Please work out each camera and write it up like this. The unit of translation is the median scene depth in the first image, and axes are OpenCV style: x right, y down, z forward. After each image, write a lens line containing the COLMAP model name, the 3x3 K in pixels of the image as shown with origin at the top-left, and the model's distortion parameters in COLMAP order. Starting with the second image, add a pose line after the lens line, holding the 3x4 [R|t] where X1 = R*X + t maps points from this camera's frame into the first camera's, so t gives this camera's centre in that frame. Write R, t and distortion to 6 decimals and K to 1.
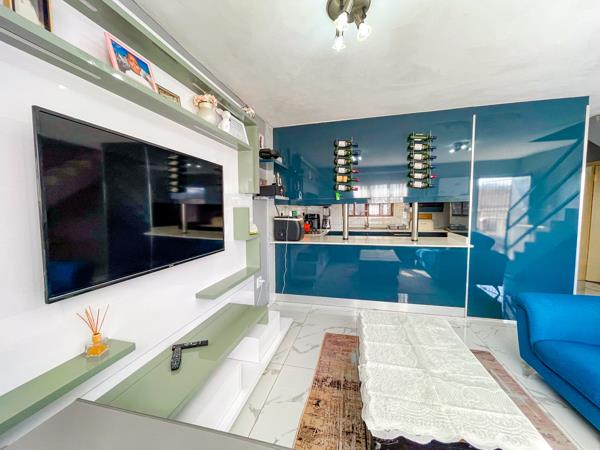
lens RADIAL K [[242.5, 0, 296.5], [0, 242.5, 226.2], [0, 0, 1]] dist [-0.002471, 0.000287]
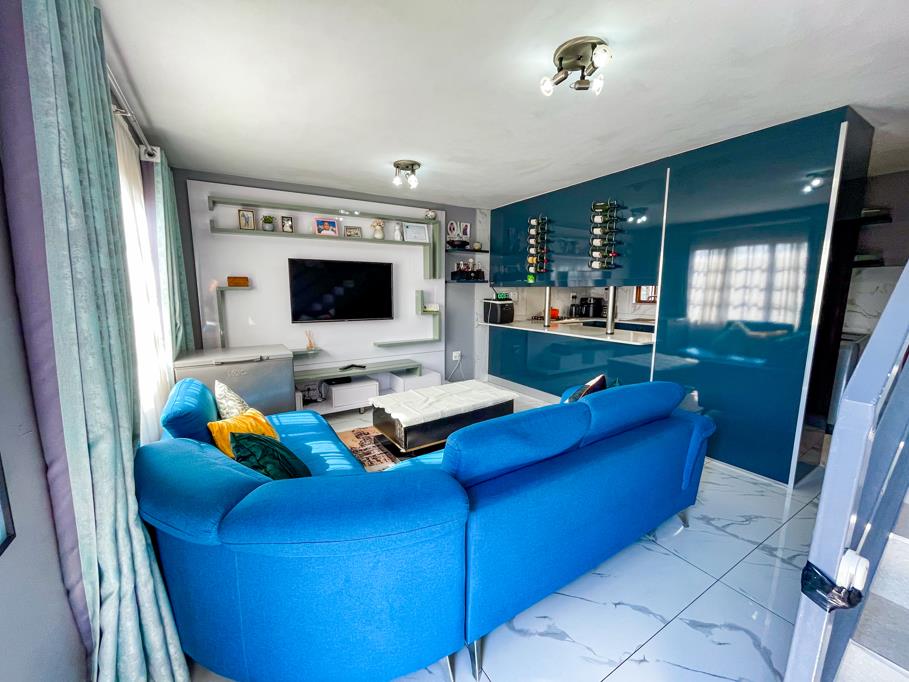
lens RADIAL K [[367.3, 0, 449.2], [0, 367.3, 342.9], [0, 0, 1]] dist [-0.002471, 0.000287]
pose [[0.718360, 0.110667, -0.686812, 1.067995], [-0.055716, 0.993247, 0.101768, -0.005074], [0.693436, -0.034840, 0.719675, -0.282268]]
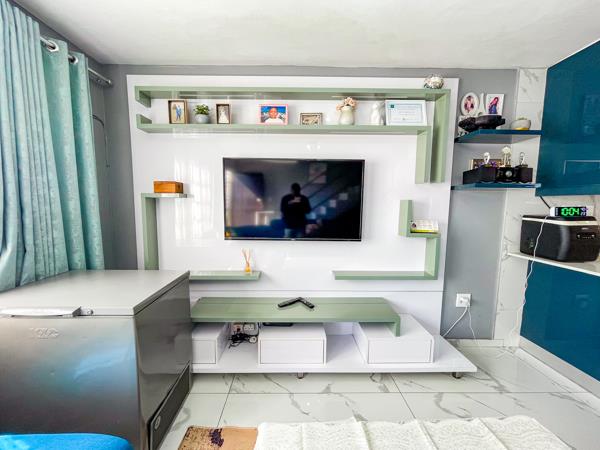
lens RADIAL K [[242.5, 0, 296.5], [0, 242.5, 226.2], [0, 0, 1]] dist [-0.002471, 0.000287]
pose [[0.256342, 0.107288, -0.960614, 0.436611], [-0.077758, 0.992889, 0.090143, -0.025445], [0.963454, 0.051588, 0.262861, 0.315375]]
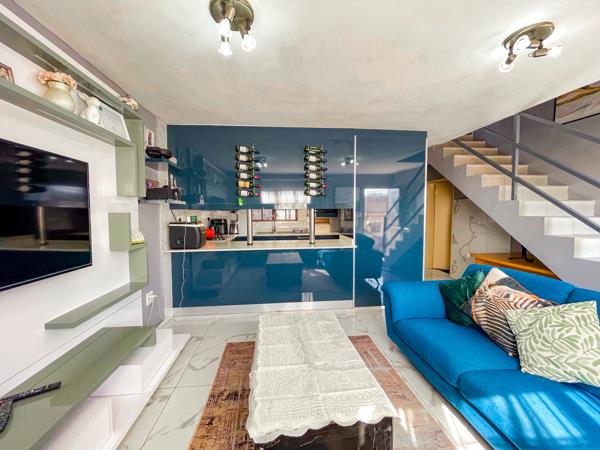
lens RADIAL K [[242.5, 0, 296.5], [0, 242.5, 226.2], [0, 0, 1]] dist [-0.002471, 0.000287]
pose [[0.939773, -0.013680, 0.341525, 0.052919], [0.019519, 0.999716, -0.013664, -0.005544], [-0.341241, 0.019507, 0.939773, -0.007008]]
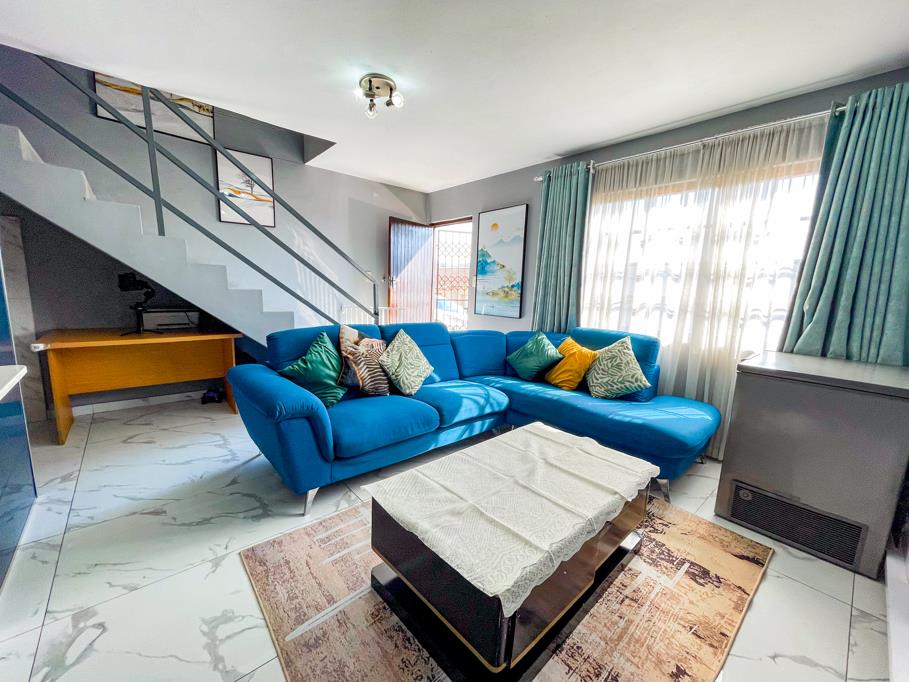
lens RADIAL K [[367.3, 0, 449.2], [0, 367.3, 342.9], [0, 0, 1]] dist [-0.002471, 0.000287]
pose [[-0.820963, -0.106547, 0.560952, 0.072797], [0.013408, 0.978567, 0.205491, -0.025138], [-0.570824, 0.176222, -0.801939, 1.016329]]
